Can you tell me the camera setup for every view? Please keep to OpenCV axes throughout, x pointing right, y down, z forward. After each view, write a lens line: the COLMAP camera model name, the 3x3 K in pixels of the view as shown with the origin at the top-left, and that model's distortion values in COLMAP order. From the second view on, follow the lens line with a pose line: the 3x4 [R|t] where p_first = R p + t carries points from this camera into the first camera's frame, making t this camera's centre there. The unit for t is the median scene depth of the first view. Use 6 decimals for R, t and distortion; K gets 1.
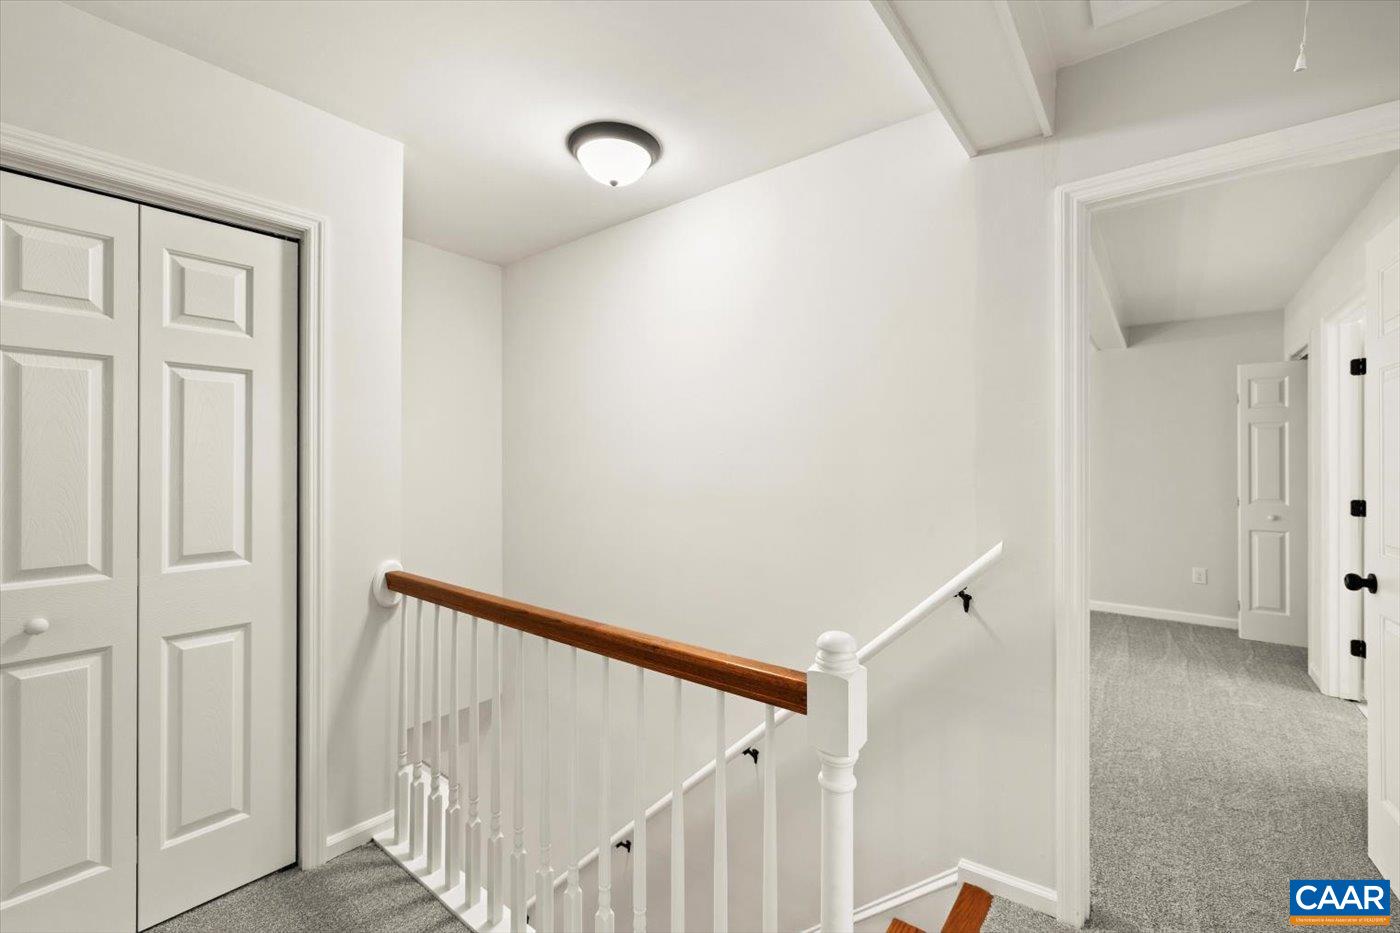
lens RADIAL K [[595.8, 0, 697.5], [0, 595.8, 462.2], [0, 0, 1]] dist [0.003489, 0.000105]
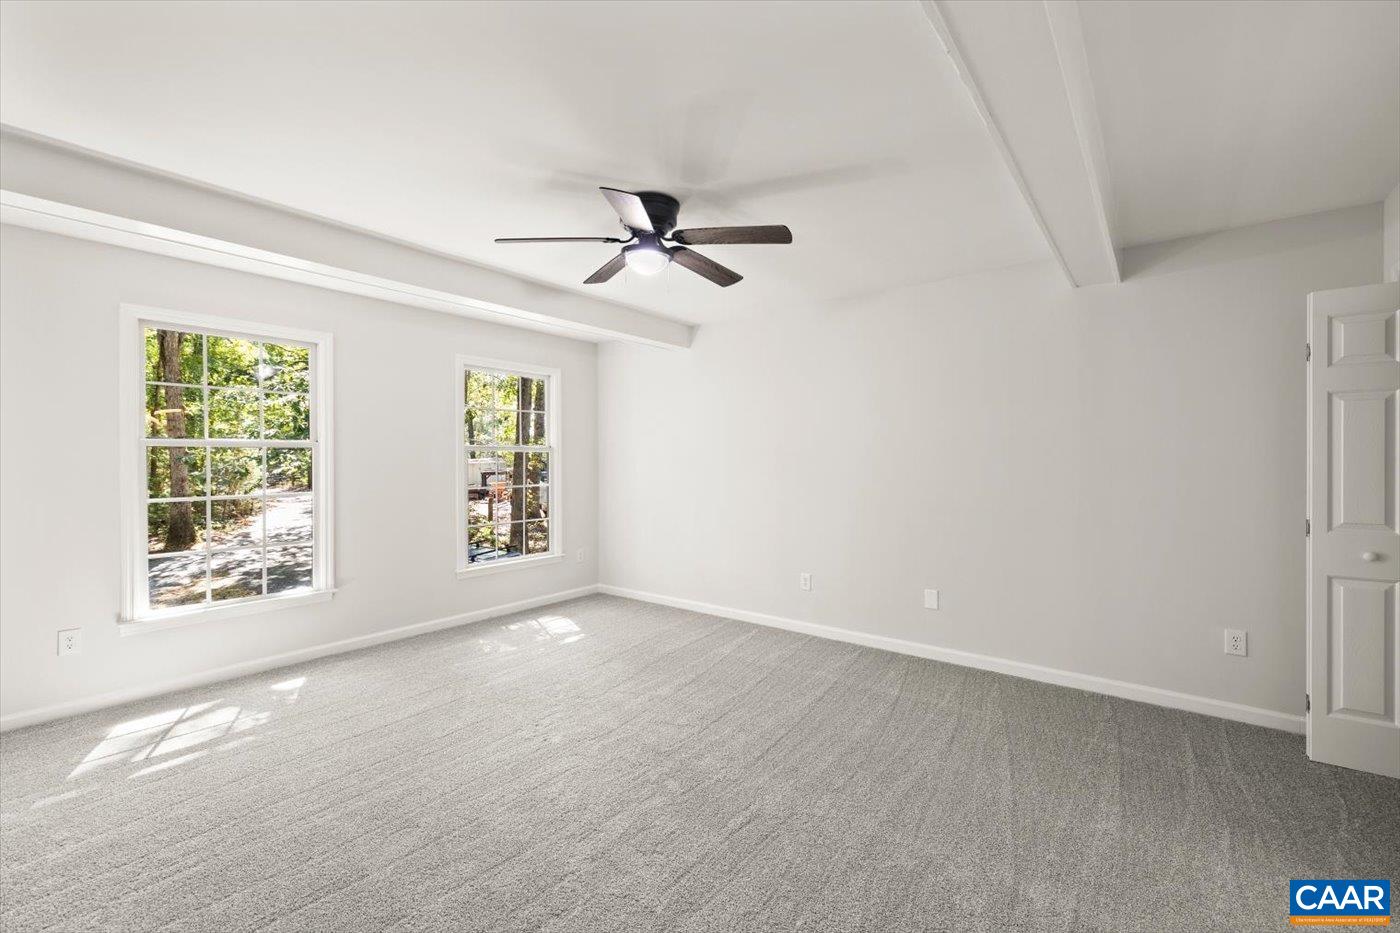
lens RADIAL K [[595.8, 0, 698.6], [0, 595.8, 461.3], [0, 0, 1]] dist [0.003489, 0.000105]
pose [[0.999992, -0.001896, 0.003501, 0.309098], [0.001873, 0.999977, 0.006543, -0.003175], [-0.003514, -0.006536, 0.999972, 0.421074]]
